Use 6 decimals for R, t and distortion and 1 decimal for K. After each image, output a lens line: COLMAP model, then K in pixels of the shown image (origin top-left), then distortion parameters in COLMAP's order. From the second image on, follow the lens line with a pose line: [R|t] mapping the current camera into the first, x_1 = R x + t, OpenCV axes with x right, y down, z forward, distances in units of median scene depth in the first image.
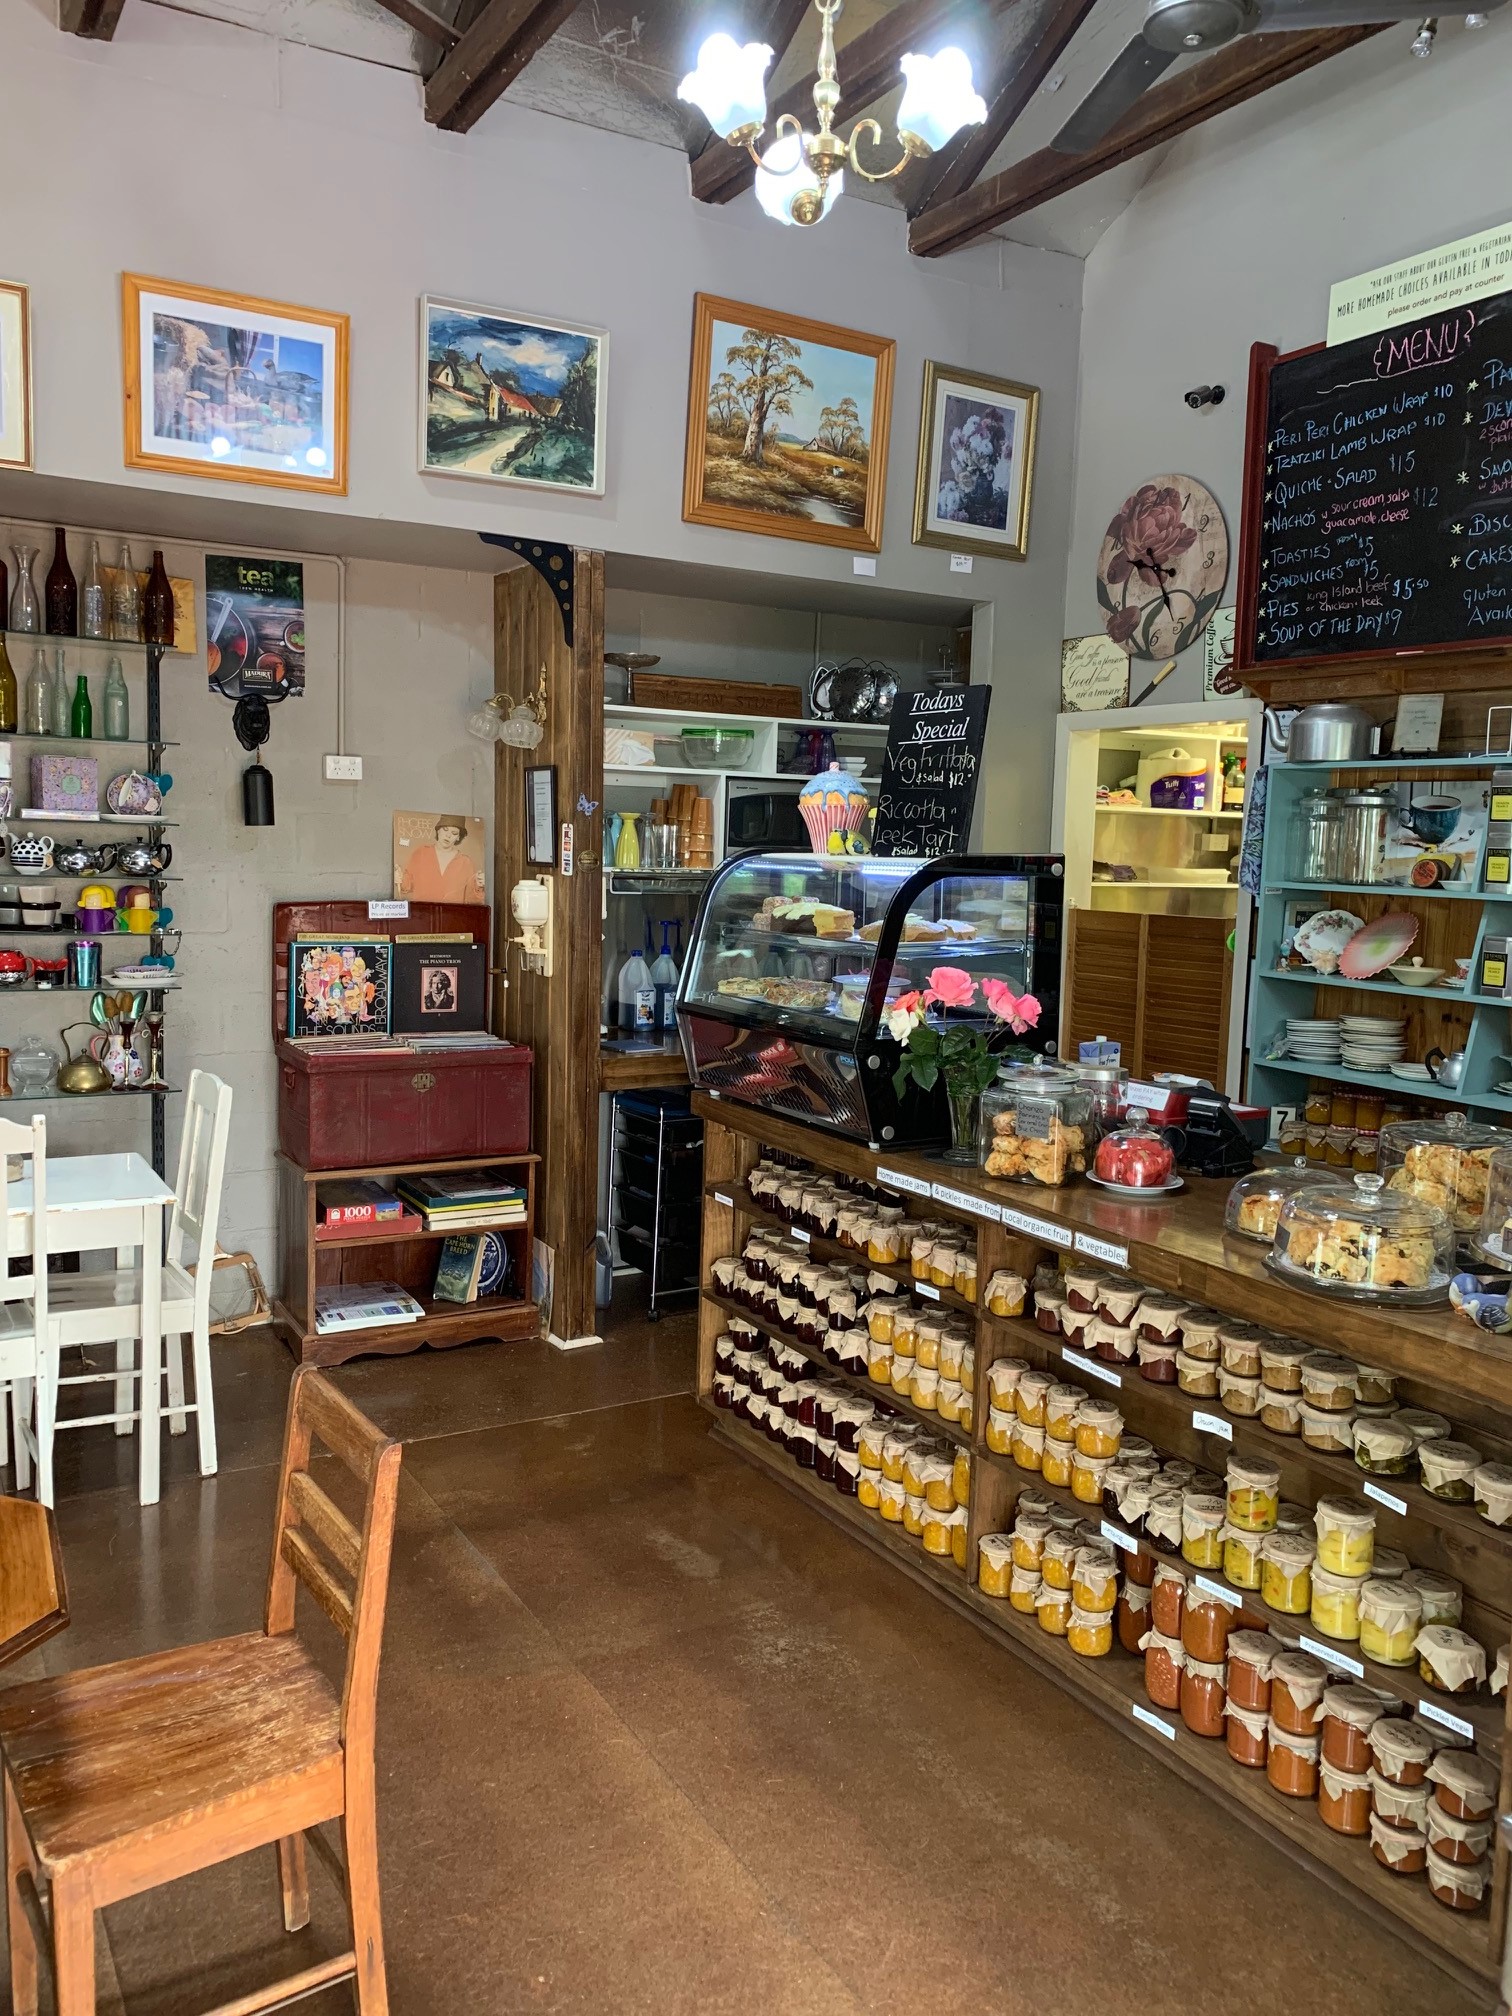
lens RADIAL K [[1537.7, 0, 759.2], [0, 1537.7, 989.5], [0, 0, 1]] dist [0.045375, -0.020628]
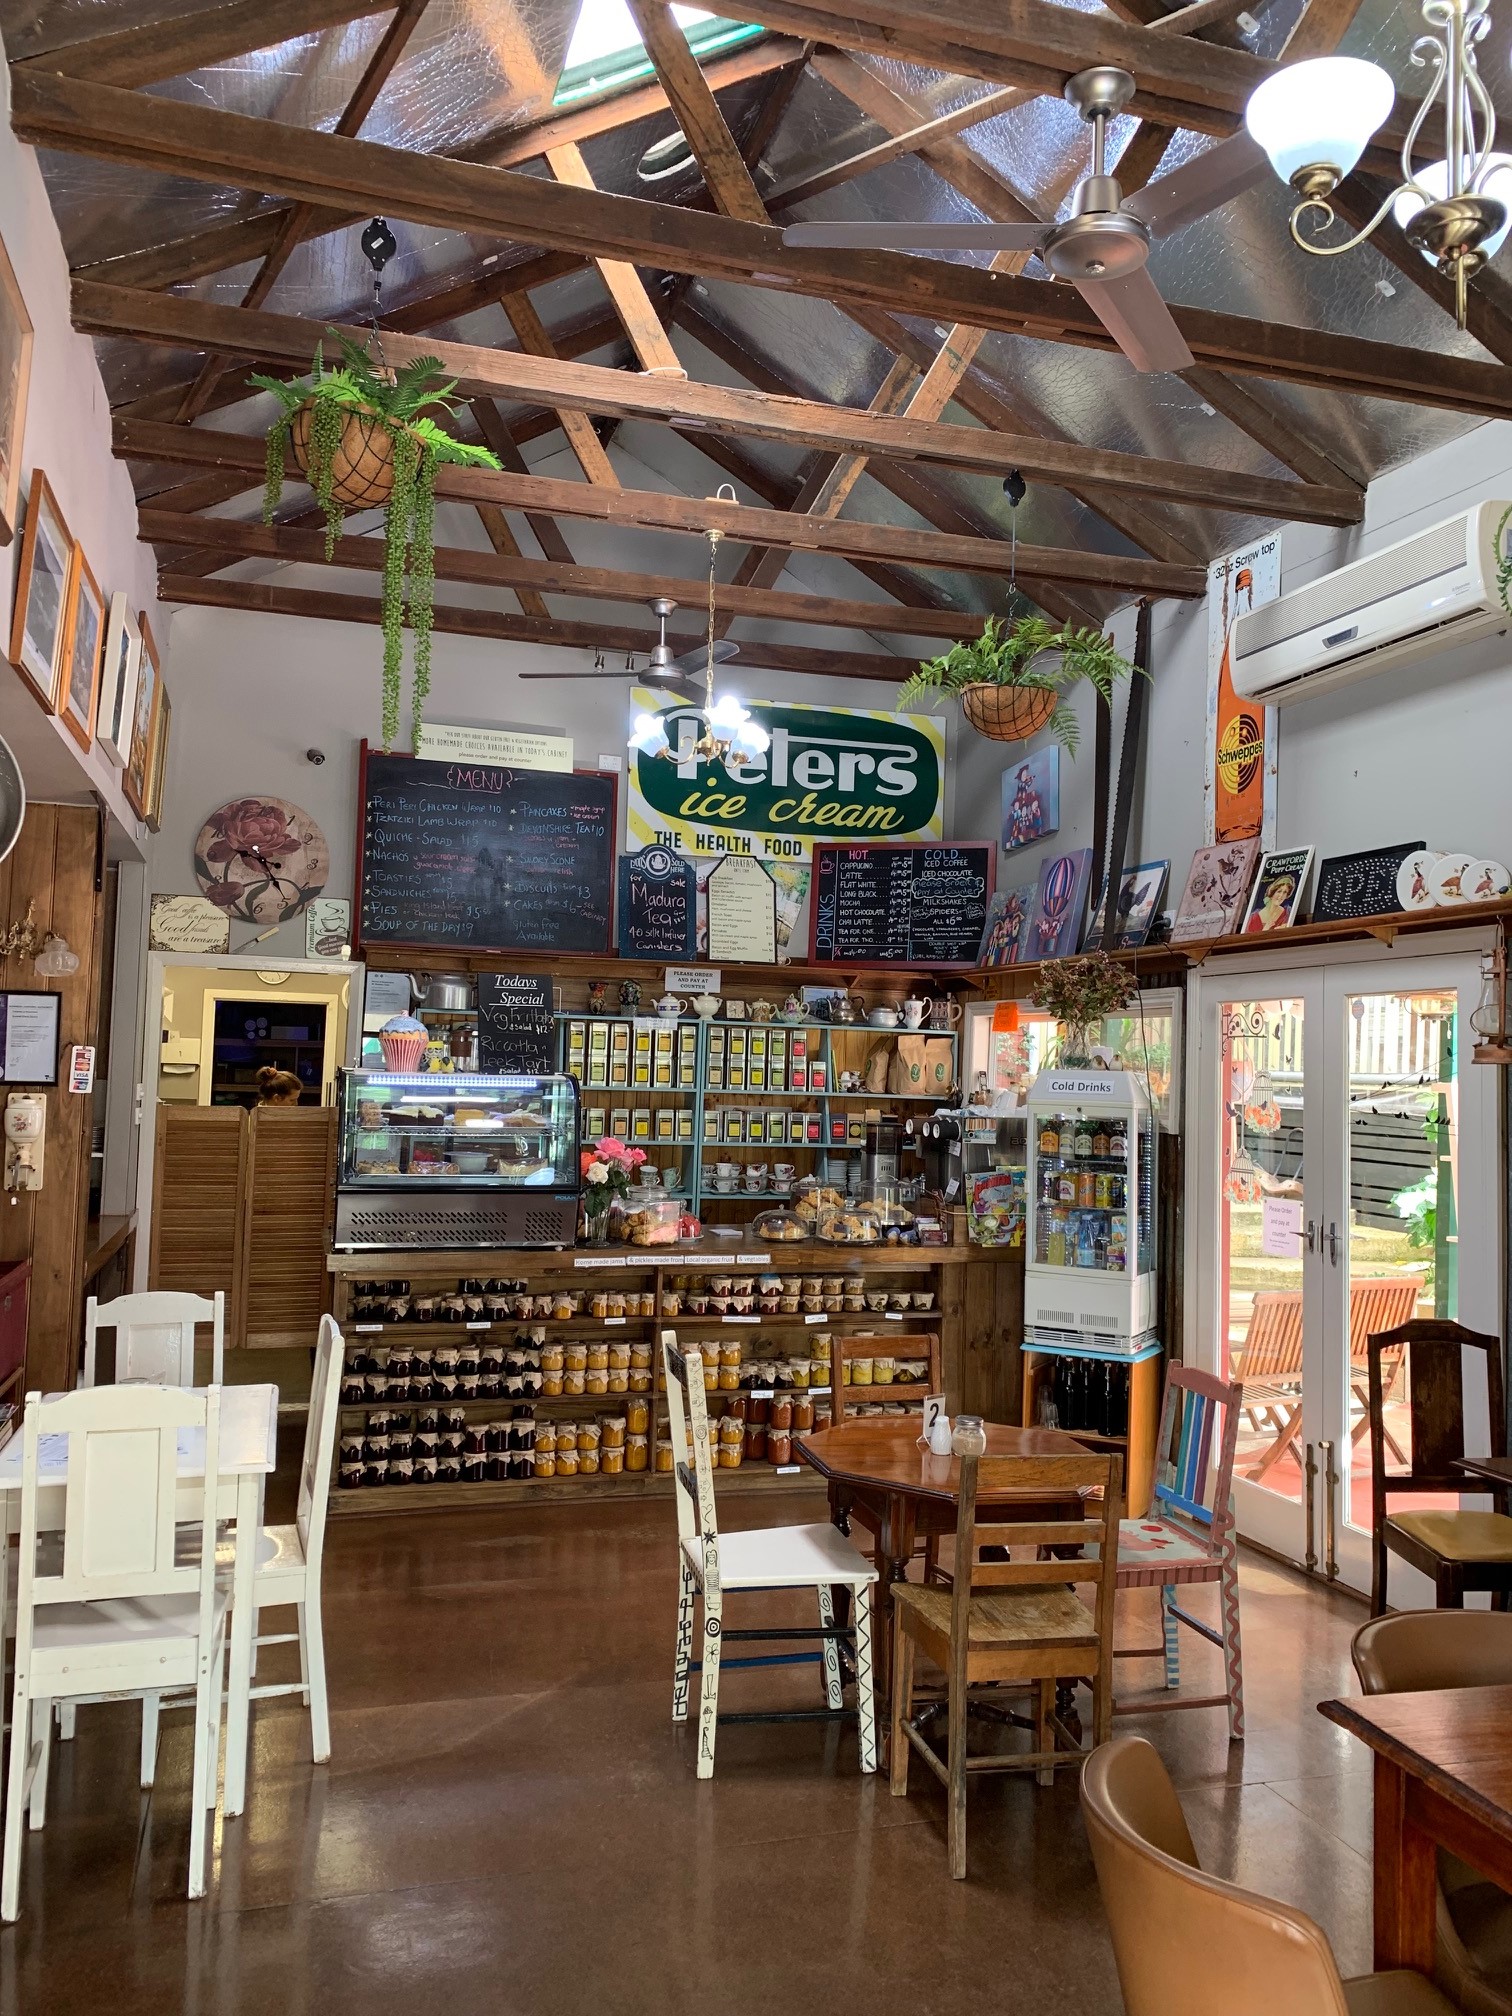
lens RADIAL K [[1537.7, 0, 763.1], [0, 1537.7, 1010.3], [0, 0, 1]] dist [0.045375, -0.020628]
pose [[0.232239, 0.015719, 0.972532, -1.049973], [0.075744, 0.996541, -0.034194, -0.057672], [-0.969705, 0.081605, 0.230245, 0.264166]]
